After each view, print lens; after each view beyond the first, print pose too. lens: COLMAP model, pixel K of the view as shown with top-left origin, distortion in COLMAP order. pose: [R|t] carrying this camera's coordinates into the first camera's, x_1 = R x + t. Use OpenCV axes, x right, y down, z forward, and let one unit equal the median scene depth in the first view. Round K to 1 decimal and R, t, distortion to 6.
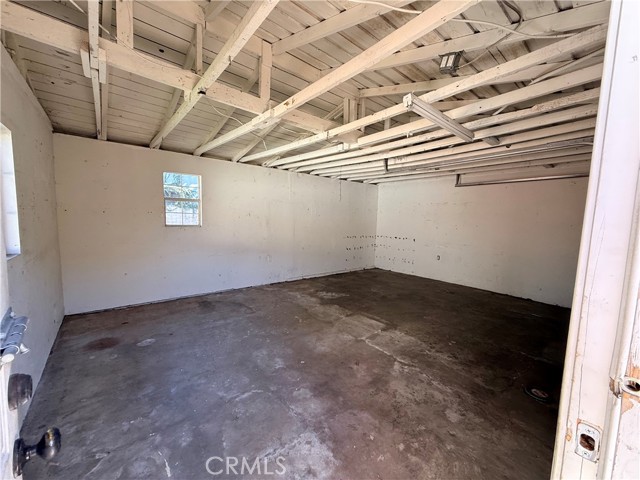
lens RADIAL K [[253.9, 0, 319.2], [0, 253.9, 241.5], [0, 0, 1]] dist [0.000077, -0.000410]
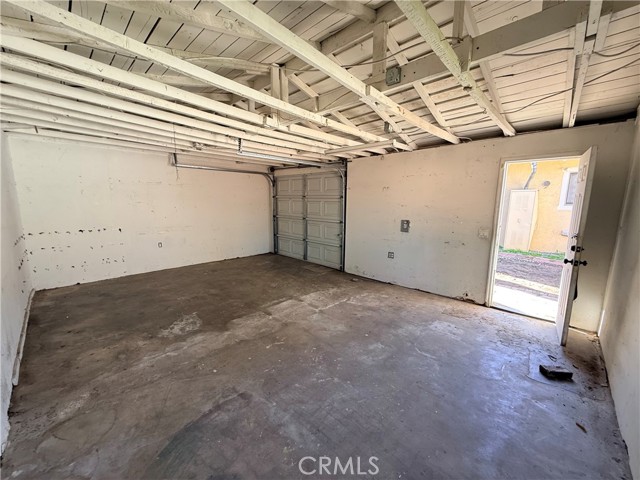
lens RADIAL K [[253.9, 0, 319.1], [0, 253.9, 239.8], [0, 0, 1]] dist [0.000077, -0.000410]
pose [[-0.114990, -0.177376, 0.977402, -0.827568], [0.078269, 0.979252, 0.186919, -0.137543], [-0.990278, 0.097994, -0.098721, 0.975225]]
